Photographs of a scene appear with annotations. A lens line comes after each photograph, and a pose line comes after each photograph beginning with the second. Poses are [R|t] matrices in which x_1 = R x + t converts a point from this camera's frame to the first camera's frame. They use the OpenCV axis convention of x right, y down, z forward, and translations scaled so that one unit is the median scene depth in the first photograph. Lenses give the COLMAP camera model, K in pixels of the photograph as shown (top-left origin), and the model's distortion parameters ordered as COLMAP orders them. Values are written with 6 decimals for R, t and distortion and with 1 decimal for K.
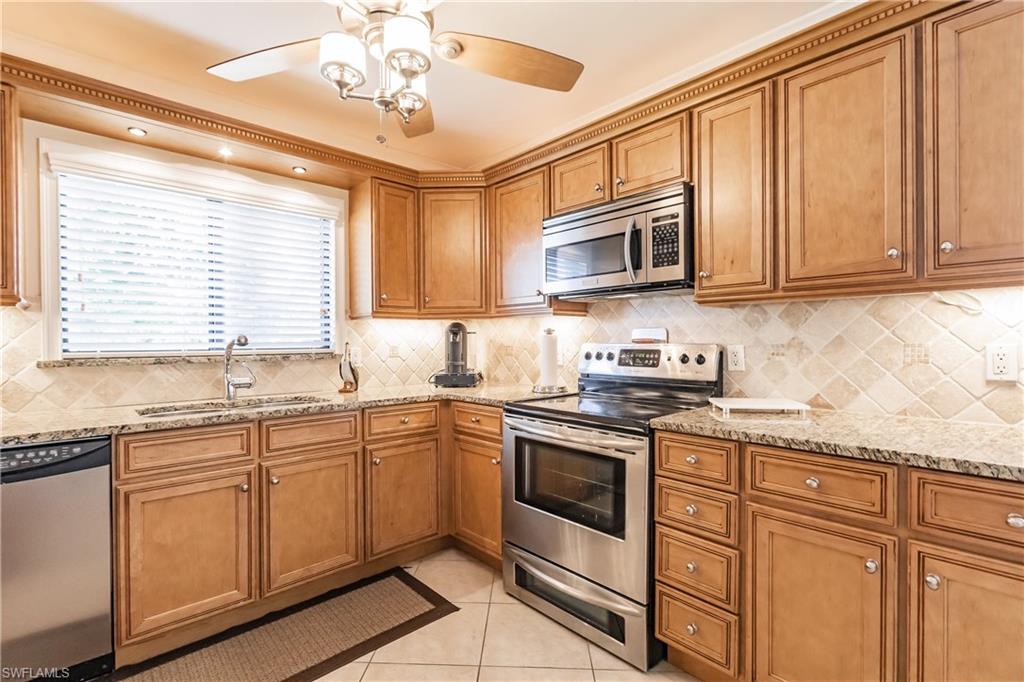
lens RADIAL K [[462.4, 0, 504.8], [0, 462.4, 342.1], [0, 0, 1]] dist [0.001267, 0.000061]
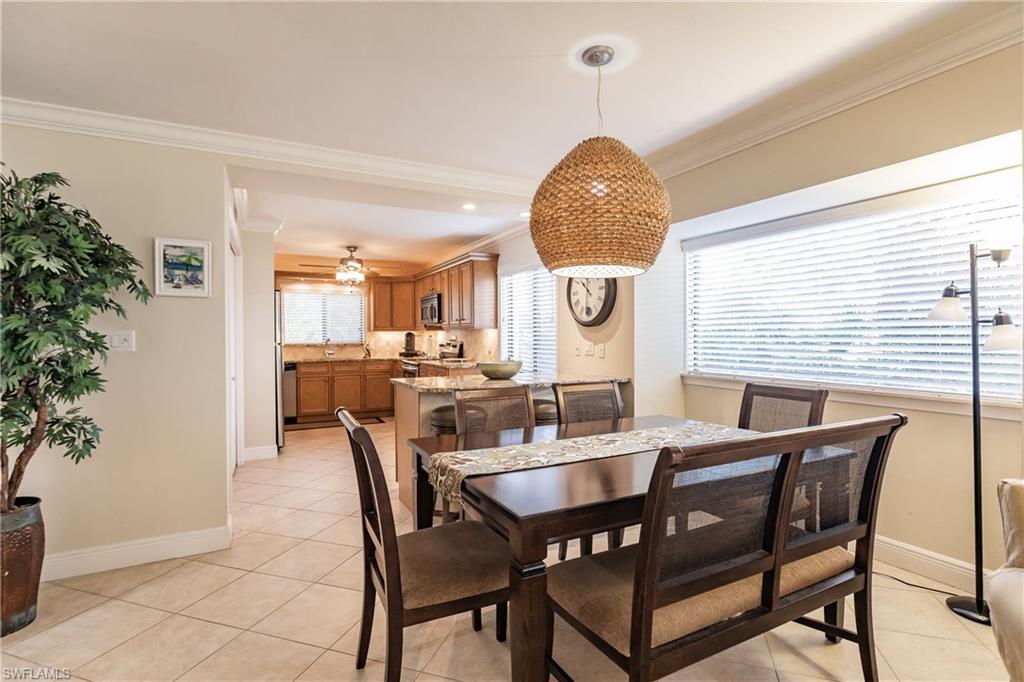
lens RADIAL K [[469.8, 0, 512.0], [0, 469.8, 341.0], [0, 0, 1]] dist [-0.021145, 0.000126]
pose [[0.968281, 0.003749, -0.249834, 1.534958], [-0.000992, 0.999937, 0.011160, -0.032513], [0.249860, -0.010559, 0.968224, -1.911520]]
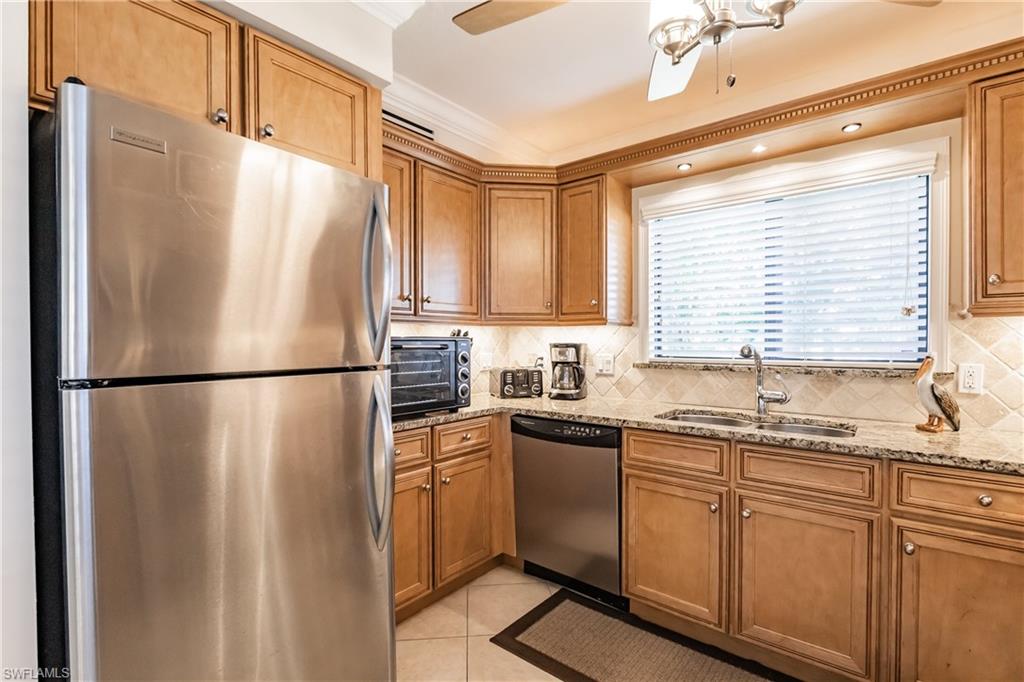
lens RADIAL K [[470.5, 0, 514.4], [0, 470.5, 342.9], [0, 0, 1]] dist [-0.002508, -0.001359]
pose [[0.148317, 0.011736, -0.988870, 0.288355], [0.001402, 0.999926, 0.012078, -0.032403], [0.988939, -0.003177, 0.148290, 0.395625]]
